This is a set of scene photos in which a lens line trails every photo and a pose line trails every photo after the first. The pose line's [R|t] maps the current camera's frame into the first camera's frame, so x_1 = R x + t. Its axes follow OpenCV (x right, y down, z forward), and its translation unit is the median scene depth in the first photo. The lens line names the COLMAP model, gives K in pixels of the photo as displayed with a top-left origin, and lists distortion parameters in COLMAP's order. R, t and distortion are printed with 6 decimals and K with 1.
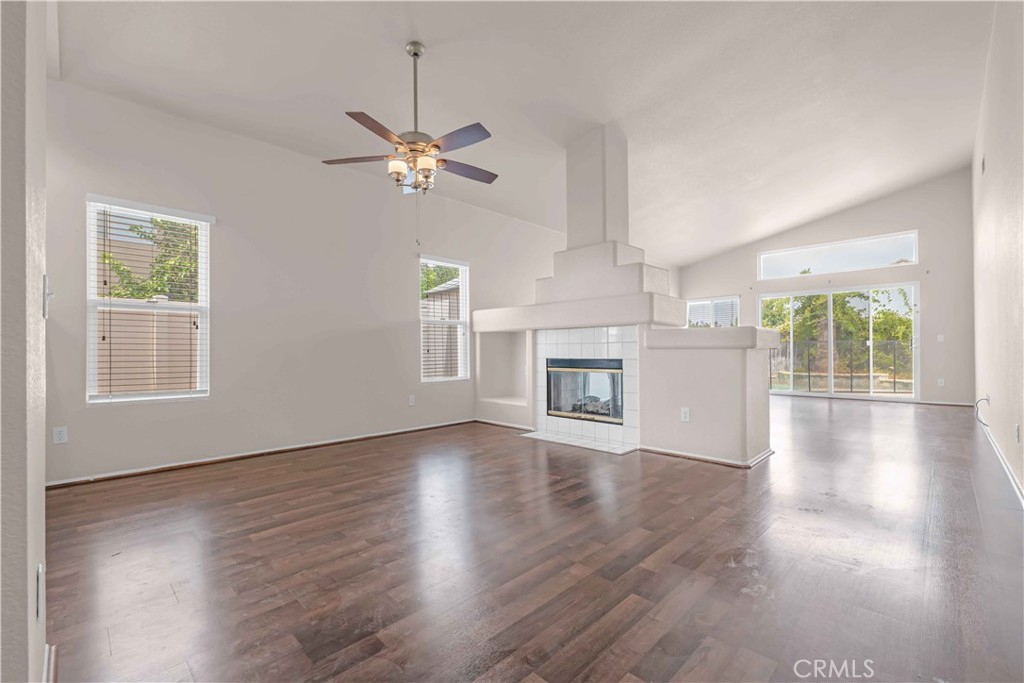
lens RADIAL K [[435.7, 0, 511.3], [0, 435.7, 349.2], [0, 0, 1]] dist [-0.001267, -0.000280]
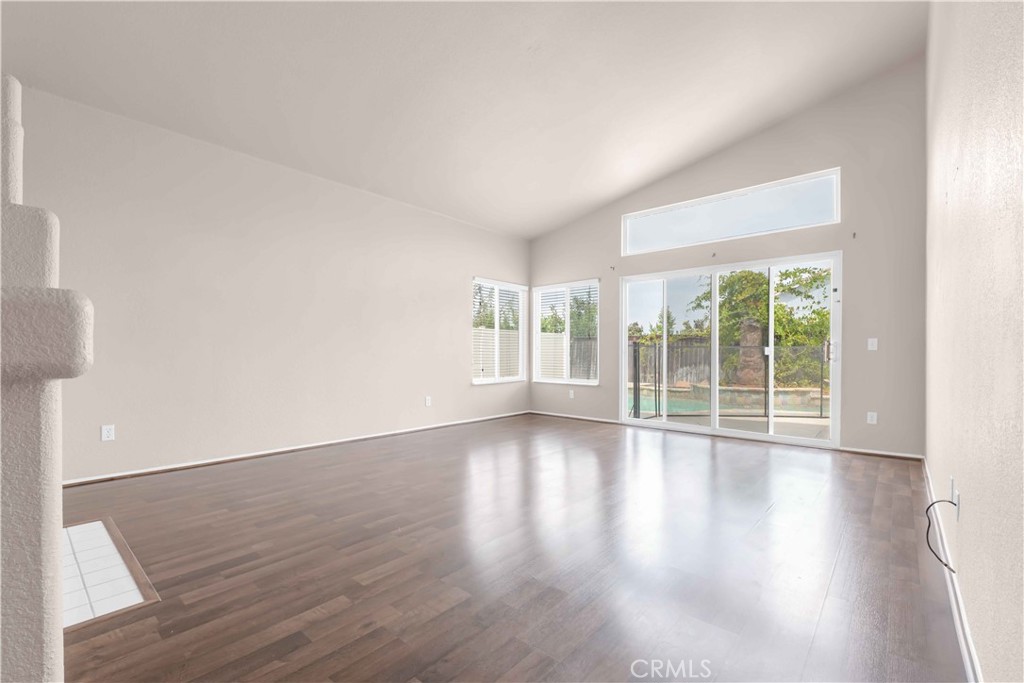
lens RADIAL K [[438.6, 0, 512.6], [0, 438.6, 356.0], [0, 0, 1]] dist [0.001296, 0.000138]
pose [[0.997912, 0.005825, 0.064327, 0.369839], [-0.006446, 0.999935, 0.009449, -0.009263], [-0.064268, -0.009844, 0.997884, 0.348405]]
